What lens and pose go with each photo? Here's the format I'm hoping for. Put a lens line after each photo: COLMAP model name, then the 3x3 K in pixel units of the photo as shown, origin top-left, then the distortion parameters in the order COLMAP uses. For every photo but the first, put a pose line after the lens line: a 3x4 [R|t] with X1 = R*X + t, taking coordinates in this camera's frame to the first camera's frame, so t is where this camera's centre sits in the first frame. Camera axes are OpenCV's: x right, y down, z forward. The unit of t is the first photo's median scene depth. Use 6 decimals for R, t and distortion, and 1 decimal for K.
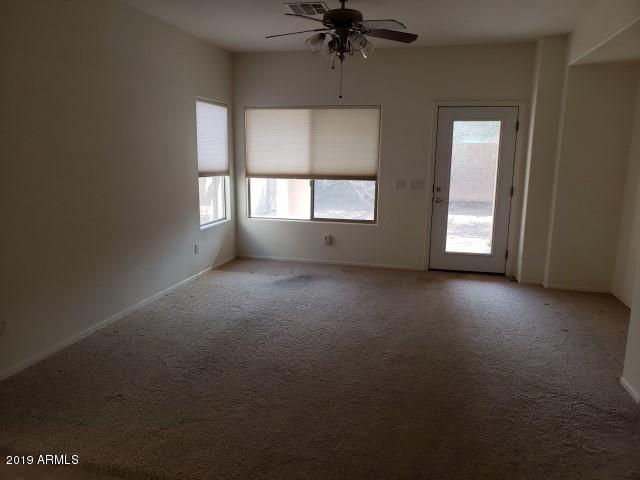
lens RADIAL K [[492.1, 0, 320.0], [0, 492.1, 240.0], [0, 0, 1]] dist [0.002085, -0.002866]
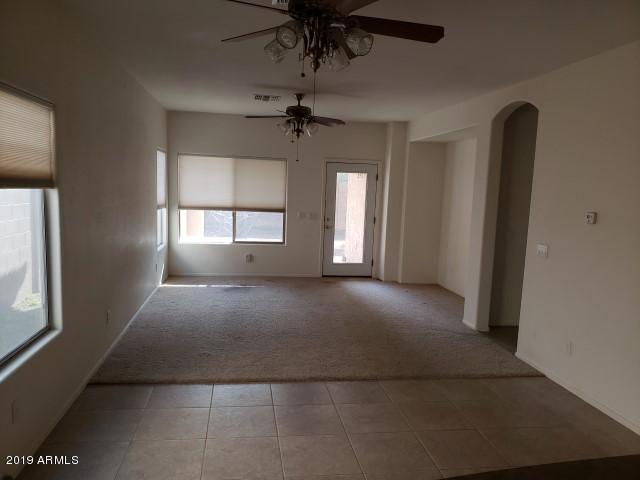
lens RADIAL K [[480.0, 0, 320.0], [0, 480.0, 240.0], [0, 0, 1]] dist [-0.000354, -0.000610]
pose [[0.922439, -0.017306, 0.385754, -0.314860], [0.037770, 0.998248, -0.045536, 0.019211], [-0.384291, 0.056574, 0.921477, -0.264855]]
